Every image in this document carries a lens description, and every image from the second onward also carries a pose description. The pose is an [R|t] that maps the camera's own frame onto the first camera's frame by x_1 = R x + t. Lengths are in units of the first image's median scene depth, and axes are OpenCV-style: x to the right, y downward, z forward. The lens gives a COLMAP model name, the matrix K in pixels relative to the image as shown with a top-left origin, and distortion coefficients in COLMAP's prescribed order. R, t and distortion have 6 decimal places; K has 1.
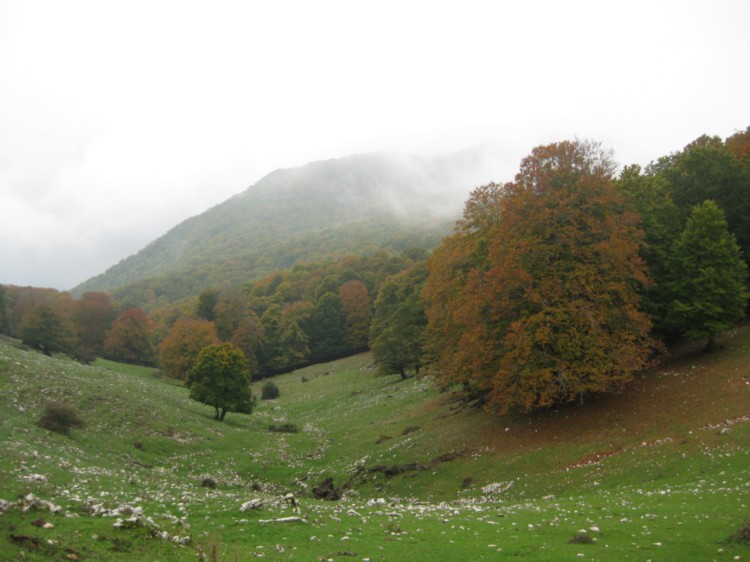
lens RADIAL K [[817.5, 0, 375.0], [0, 817.5, 281.0], [0, 0, 1]] dist [-0.184533, 0.145172]
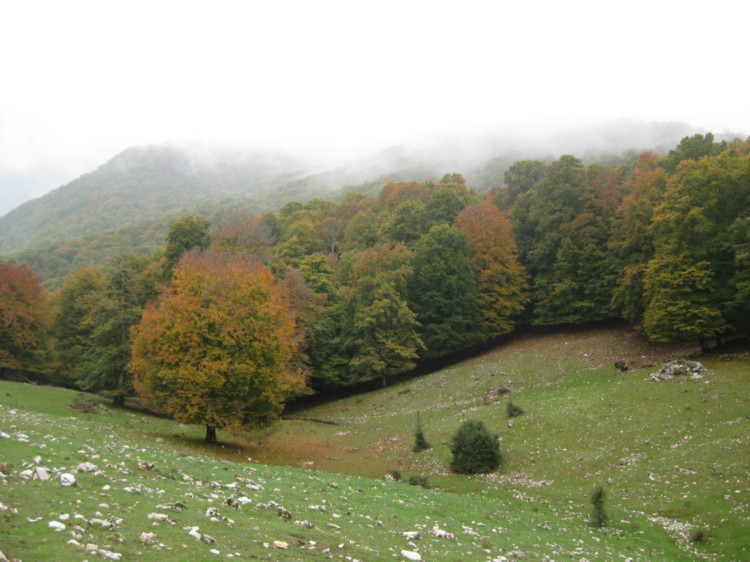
lens RADIAL K [[817.5, 0, 375.0], [0, 817.5, 281.0], [0, 0, 1]] dist [-0.184533, 0.145172]
pose [[0.979016, -0.002419, 0.203769, -0.187086], [0.003420, 0.999984, -0.004564, 0.047634], [-0.203755, 0.005165, 0.979008, 0.498816]]
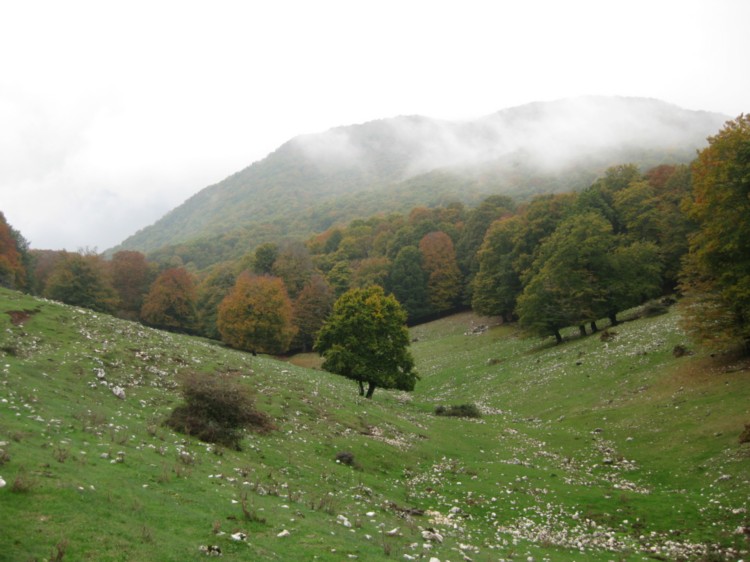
lens RADIAL K [[817.5, 0, 375.0], [0, 817.5, 281.0], [0, 0, 1]] dist [-0.184533, 0.145172]
pose [[0.999895, -0.006120, -0.013140, -0.076397], [0.006541, 0.999458, 0.032263, 0.021697], [0.012935, -0.032346, 0.999393, 0.139092]]
